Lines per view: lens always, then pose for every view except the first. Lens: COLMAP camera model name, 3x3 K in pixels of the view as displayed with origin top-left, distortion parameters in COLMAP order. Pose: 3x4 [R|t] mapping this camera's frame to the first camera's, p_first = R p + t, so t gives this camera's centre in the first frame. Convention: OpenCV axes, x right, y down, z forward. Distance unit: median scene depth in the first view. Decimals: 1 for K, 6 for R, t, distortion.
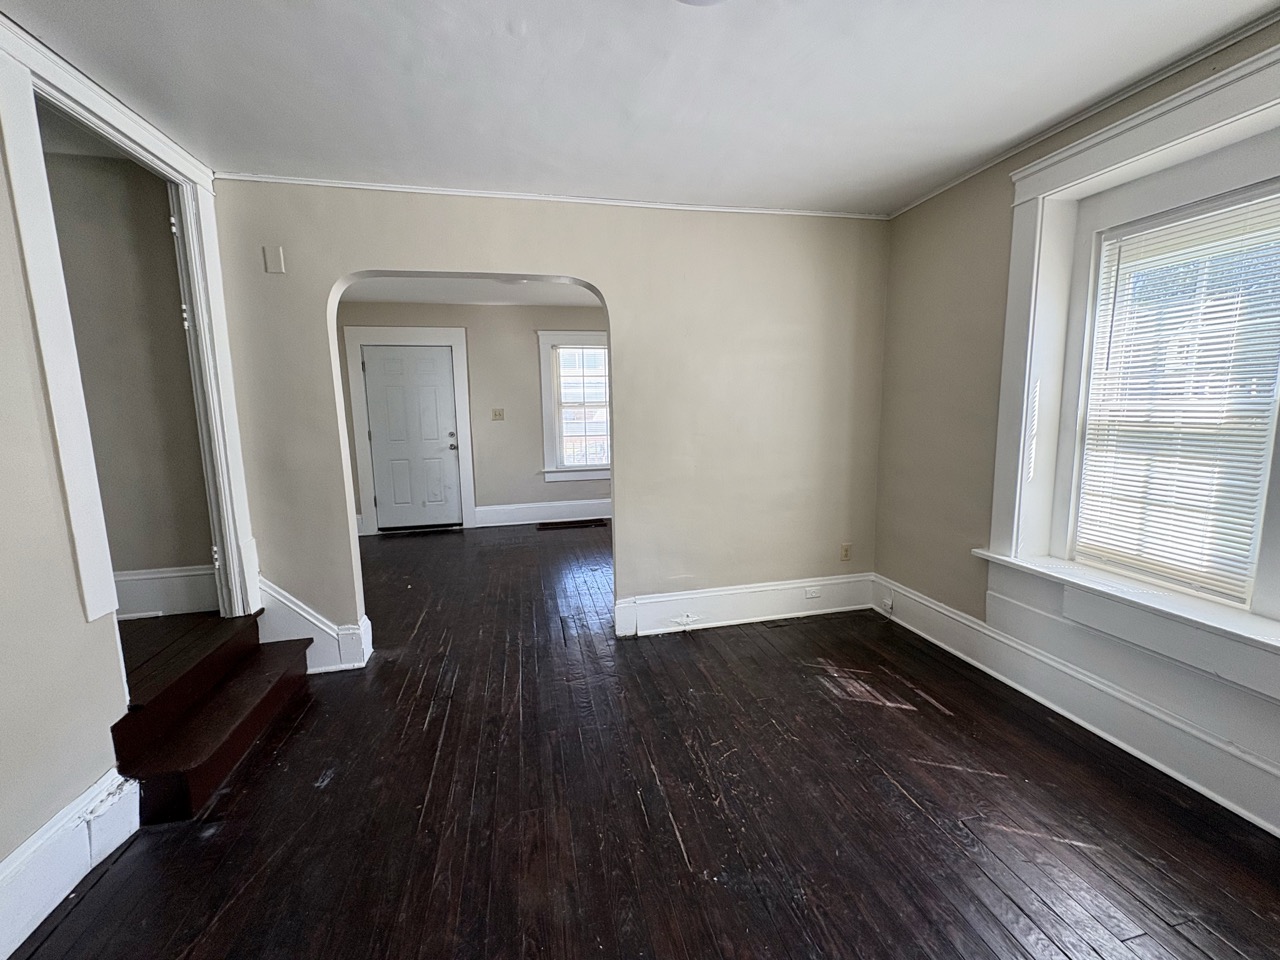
lens RADIAL K [[510.1, 0, 639.7], [0, 510.1, 476.8], [0, 0, 1]] dist [-0.000266, 0.000078]
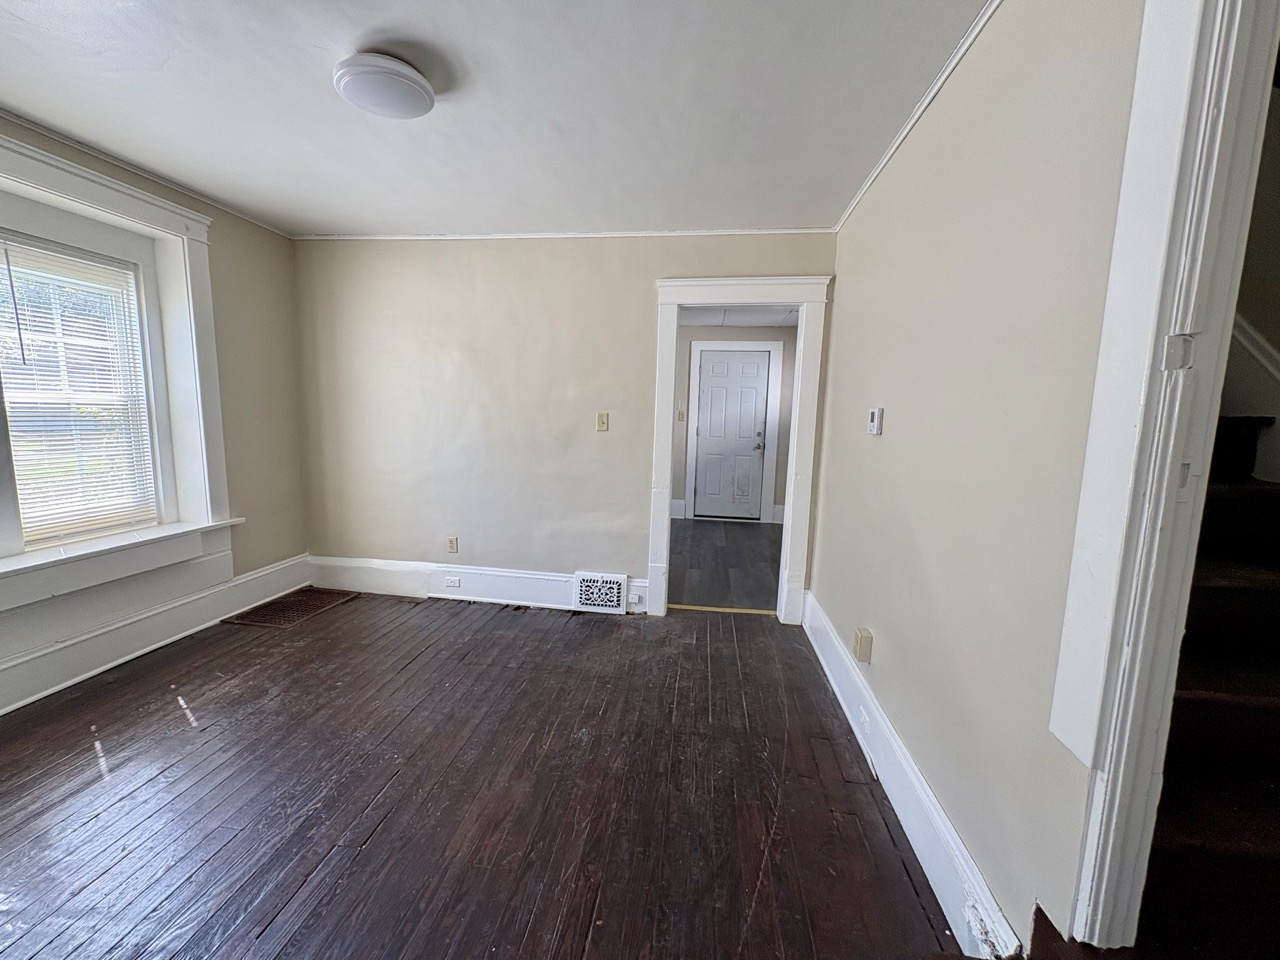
lens RADIAL K [[510.1, 0, 639.7], [0, 510.1, 476.8], [0, 0, 1]] dist [-0.000266, 0.000078]
pose [[-0.940632, -0.050378, 0.335668, -0.674943], [0.036084, 0.968479, 0.246468, -0.170975], [-0.337504, 0.243948, -0.909165, 1.432099]]
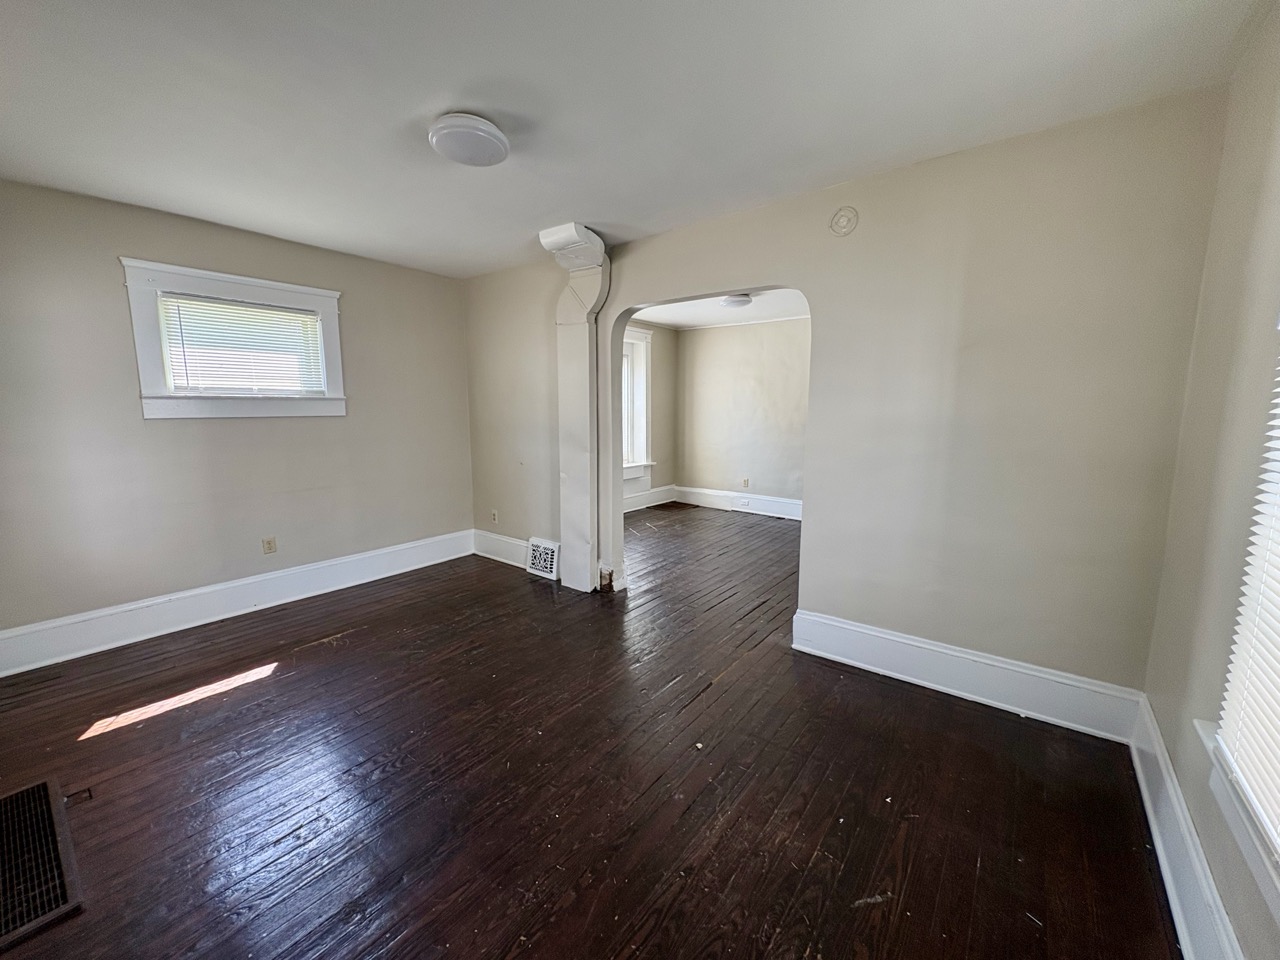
lens RADIAL K [[510.1, 0, 639.7], [0, 510.1, 476.8], [0, 0, 1]] dist [-0.000266, 0.000078]
pose [[-0.636162, -0.092552, 0.765984, -1.673758], [0.114436, 0.970481, 0.212302, -0.374244], [-0.763022, 0.222714, -0.606792, 2.745189]]
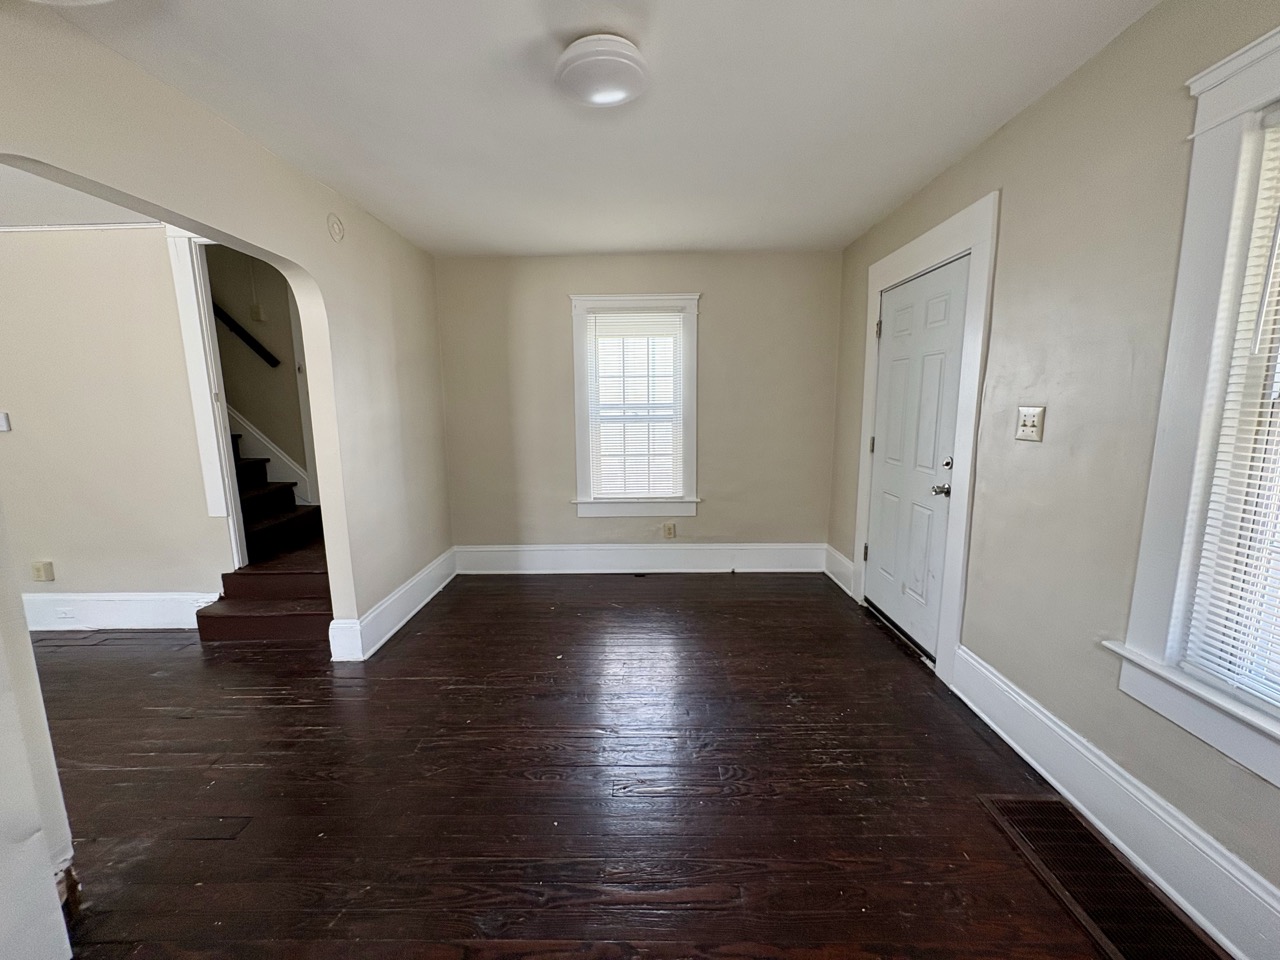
lens RADIAL K [[510.1, 0, 639.7], [0, 510.1, 476.8], [0, 0, 1]] dist [-0.000266, 0.000078]
pose [[-0.236724, 0.162812, -0.957838, 0.337750], [-0.116194, 0.974040, 0.194282, -0.381249], [0.964604, 0.157286, -0.211661, 2.559687]]
